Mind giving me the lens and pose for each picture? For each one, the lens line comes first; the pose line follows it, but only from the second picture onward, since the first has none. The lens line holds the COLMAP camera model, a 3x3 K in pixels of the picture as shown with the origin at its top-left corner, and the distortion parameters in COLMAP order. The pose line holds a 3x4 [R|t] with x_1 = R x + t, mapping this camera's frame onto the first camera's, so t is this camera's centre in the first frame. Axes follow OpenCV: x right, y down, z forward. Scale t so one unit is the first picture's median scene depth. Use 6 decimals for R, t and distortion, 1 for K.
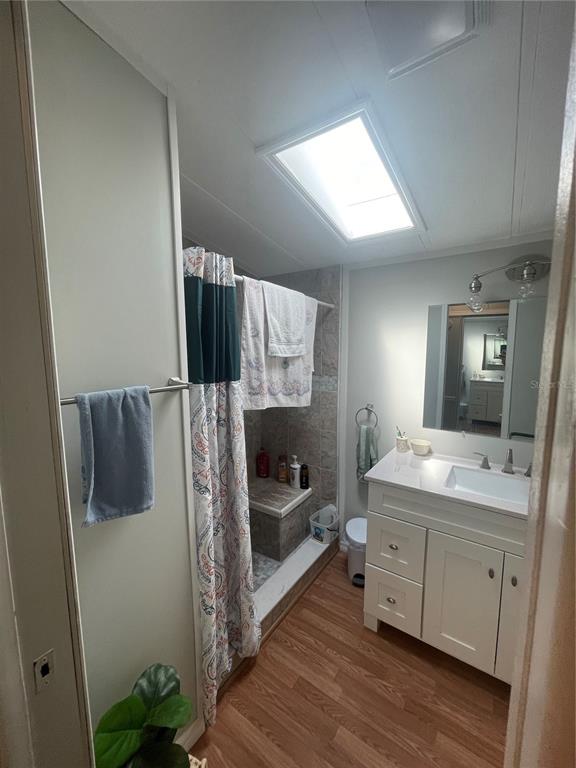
lens RADIAL K [[307.9, 0, 288.0], [0, 307.9, 384.0], [0, 0, 1]] dist [0.001301, 0.000512]
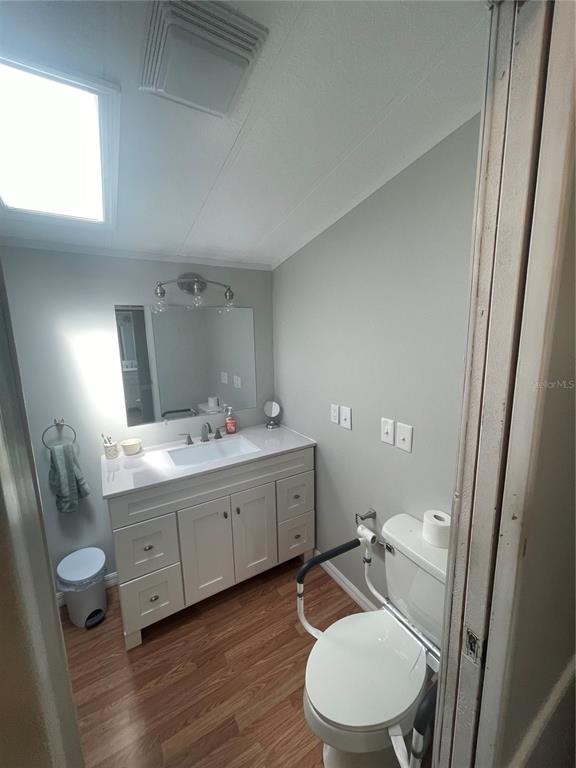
lens RADIAL K [[307.9, 0, 288.0], [0, 307.9, 384.0], [0, 0, 1]] dist [0.001301, 0.000512]
pose [[0.405462, -0.157025, 0.900524, -0.272237], [0.126079, 0.985327, 0.115045, -0.054454], [-0.905376, 0.066891, 0.419310, 0.116957]]
